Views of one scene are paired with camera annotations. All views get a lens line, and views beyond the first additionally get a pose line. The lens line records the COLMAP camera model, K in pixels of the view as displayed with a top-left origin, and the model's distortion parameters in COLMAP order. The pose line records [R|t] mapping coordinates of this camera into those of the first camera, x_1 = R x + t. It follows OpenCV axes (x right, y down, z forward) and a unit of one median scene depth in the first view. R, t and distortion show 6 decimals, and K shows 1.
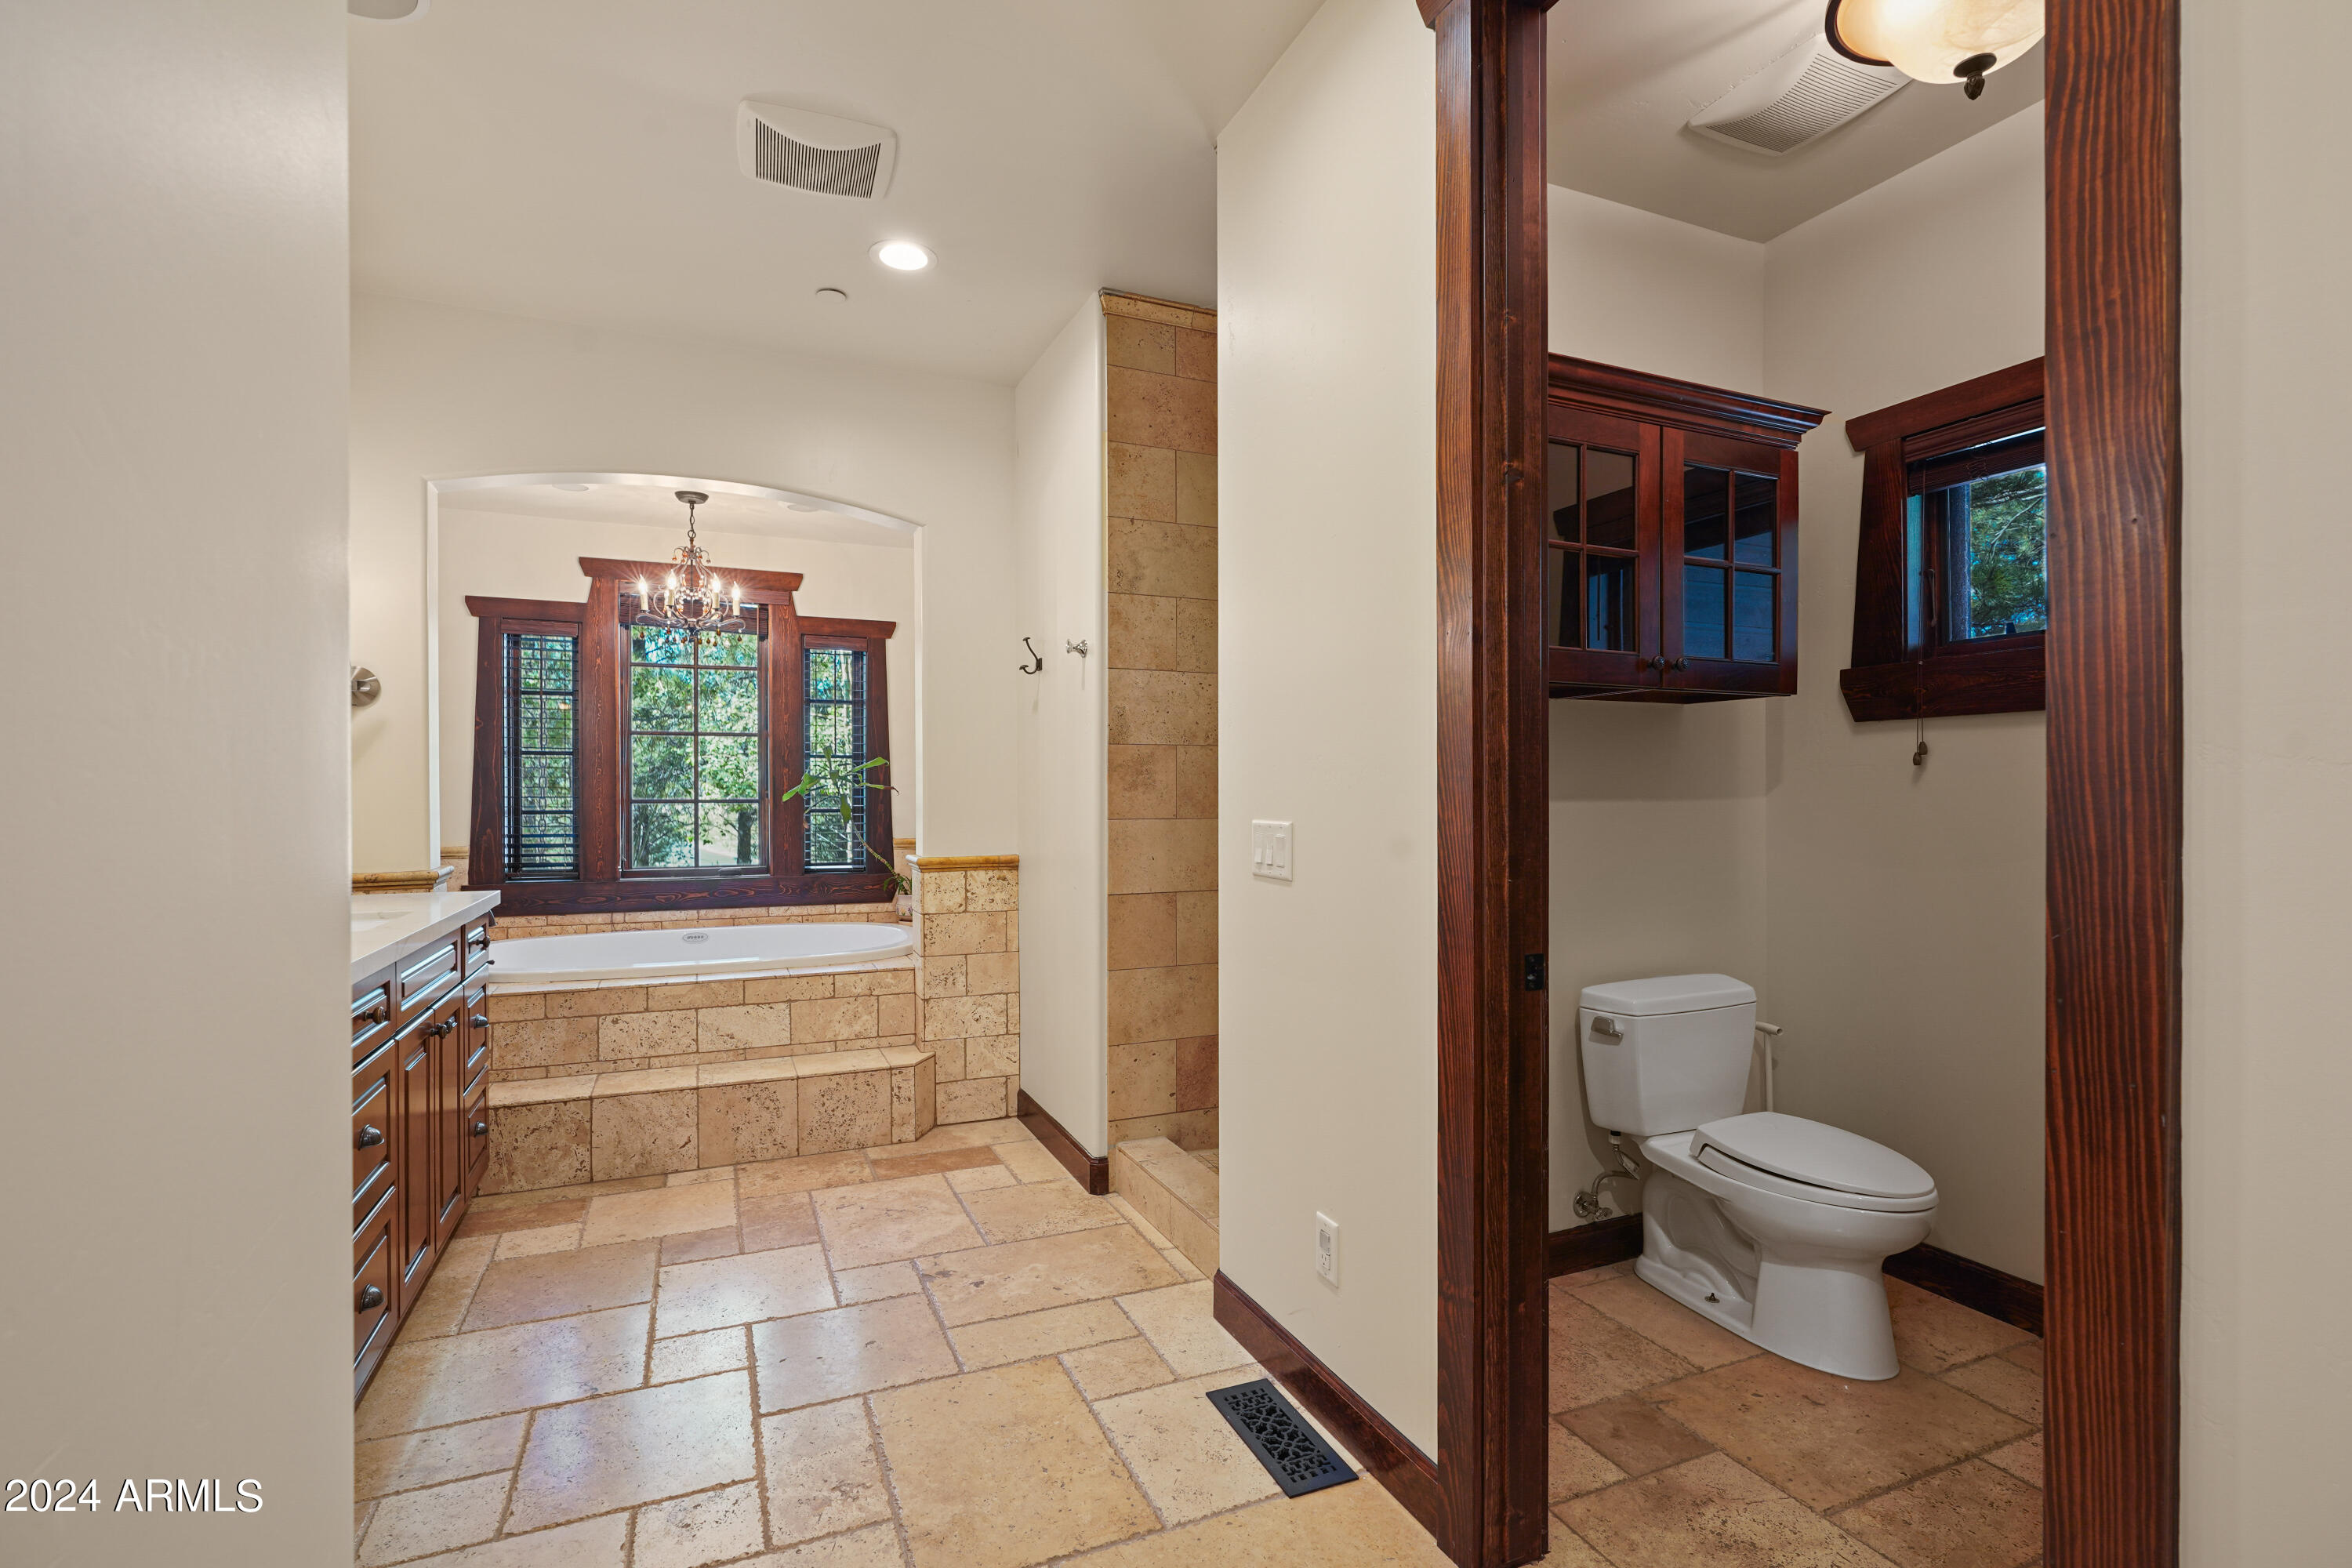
lens RADIAL K [[1083.0, 0, 1172.2], [0, 1083.0, 762.0], [0, 0, 1]] dist [-0.003207, 0.004644]
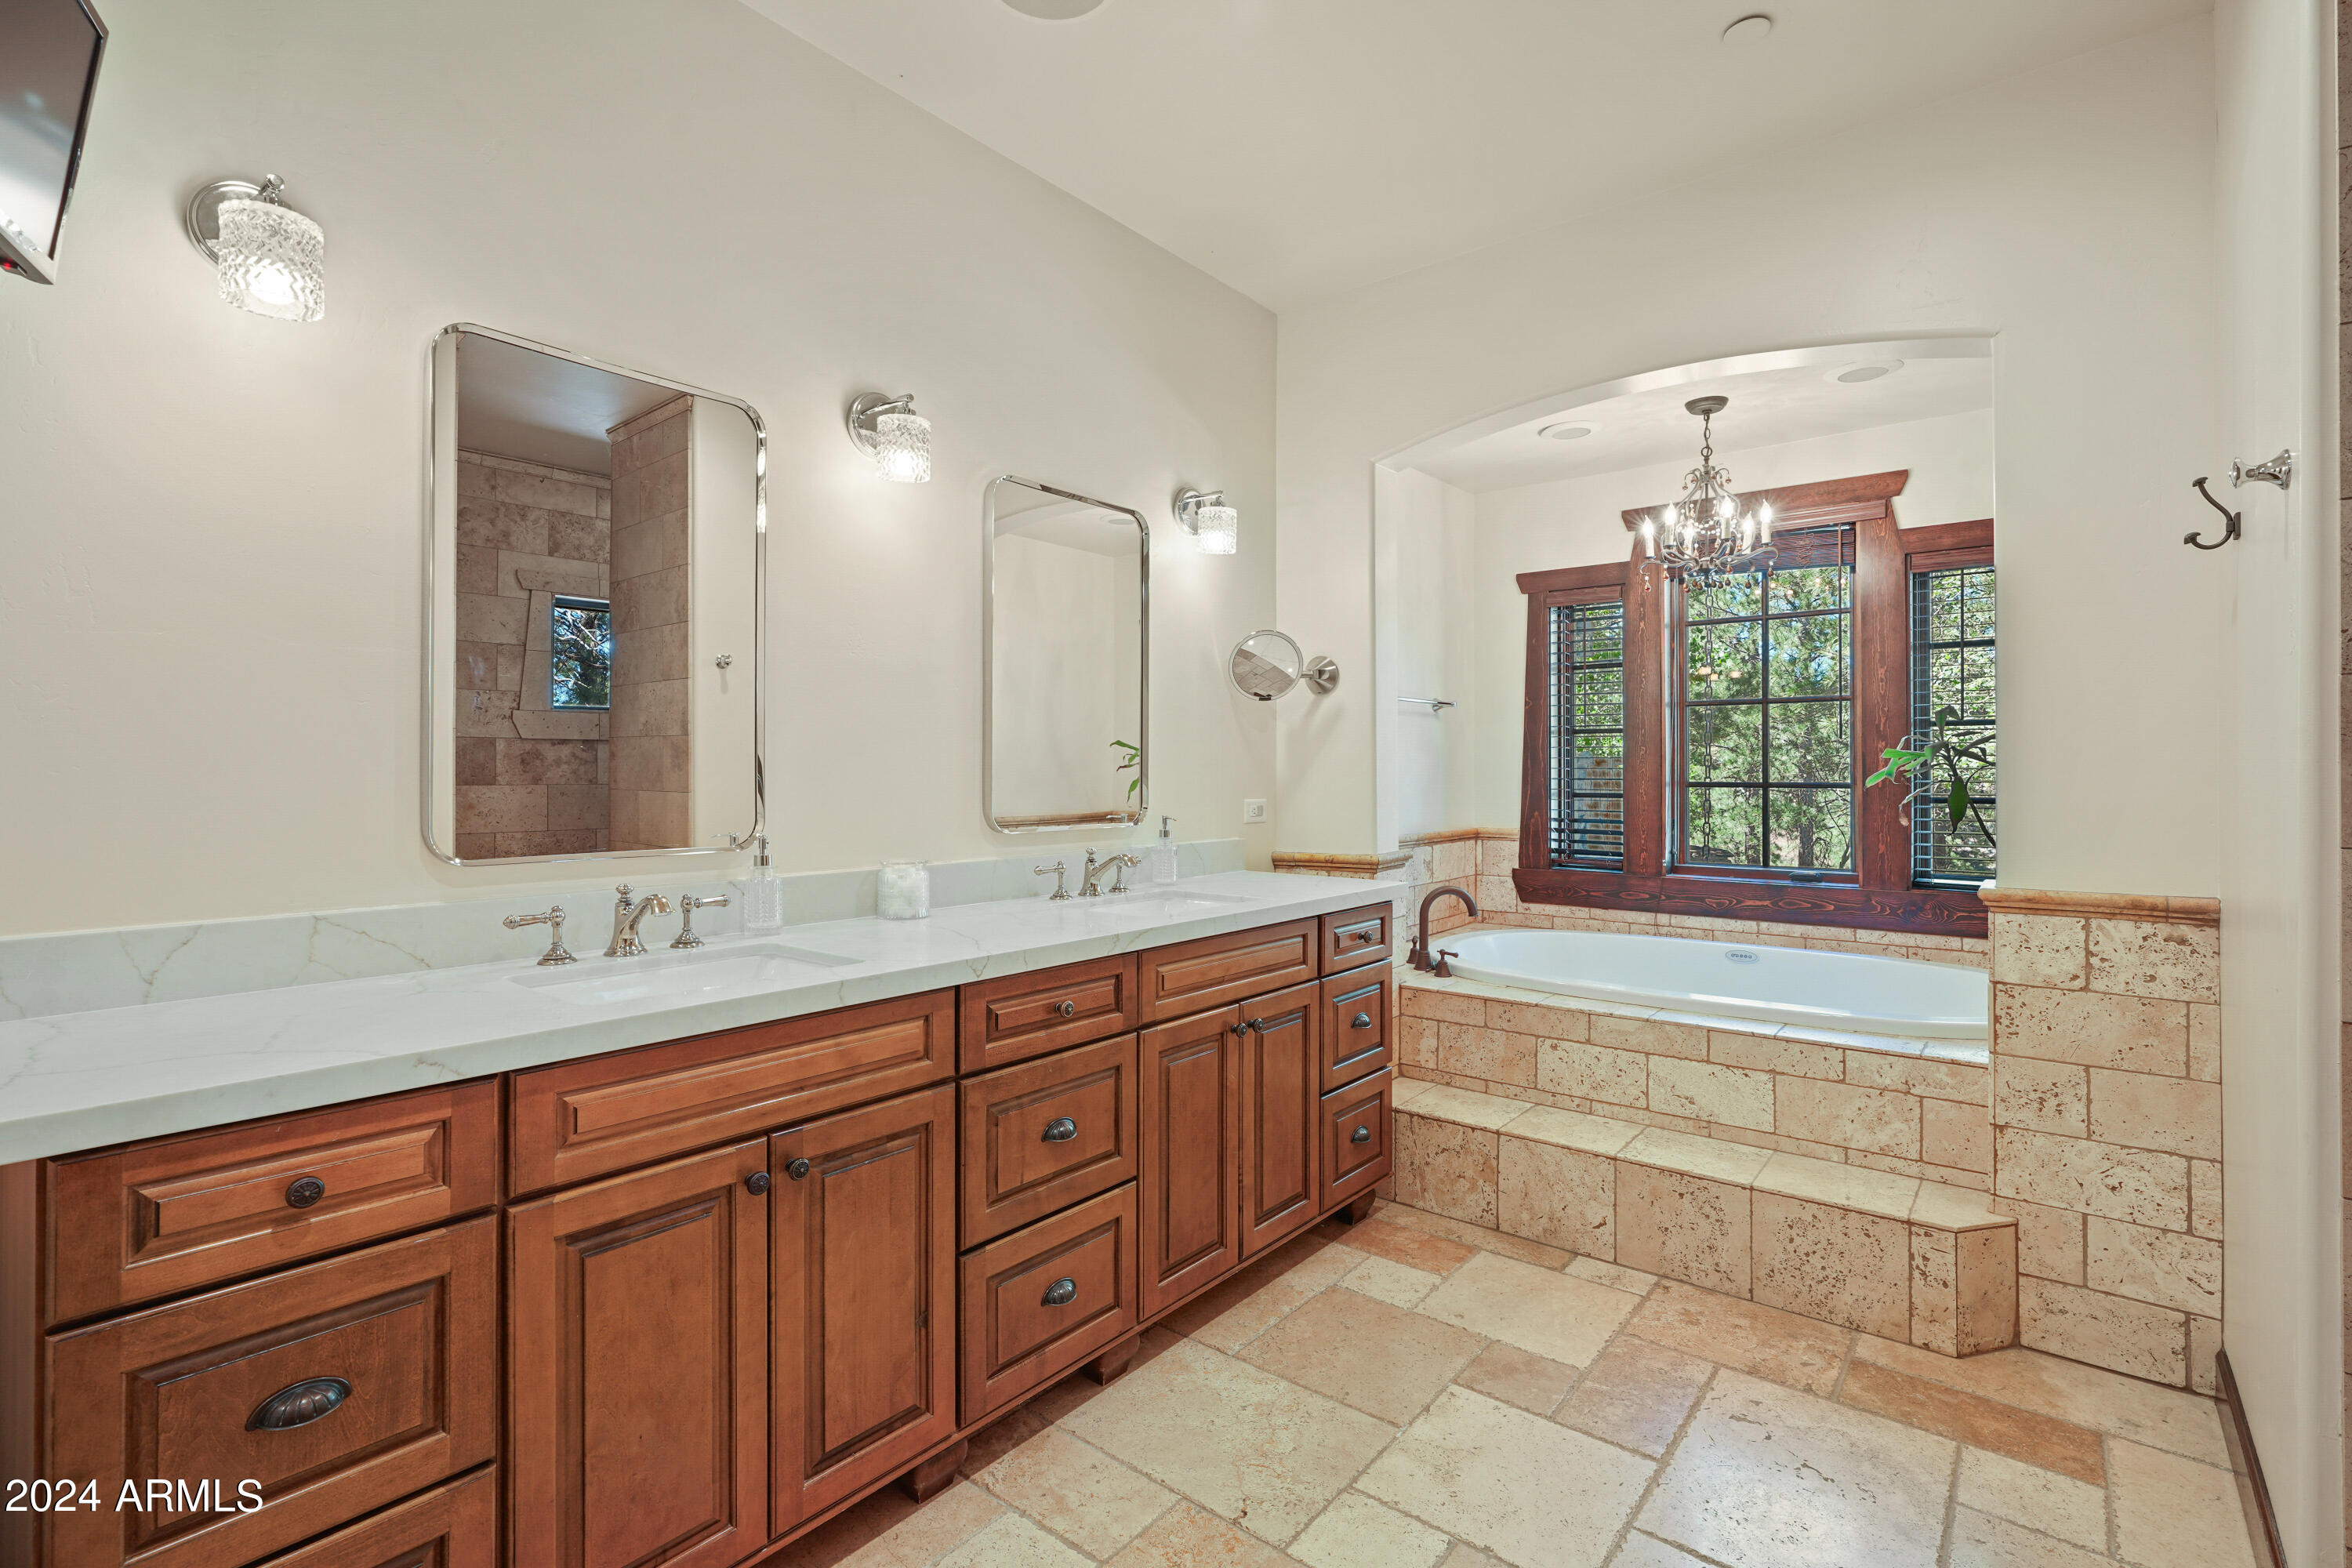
lens RADIAL K [[1083.0, 0, 1172.2], [0, 1083.0, 762.0], [0, 0, 1]] dist [-0.003207, 0.004644]
pose [[0.463573, -0.005852, -0.886039, 0.096849], [0.025387, 0.999655, 0.006681, 0.003306], [0.885695, -0.025591, 0.463562, 0.341047]]
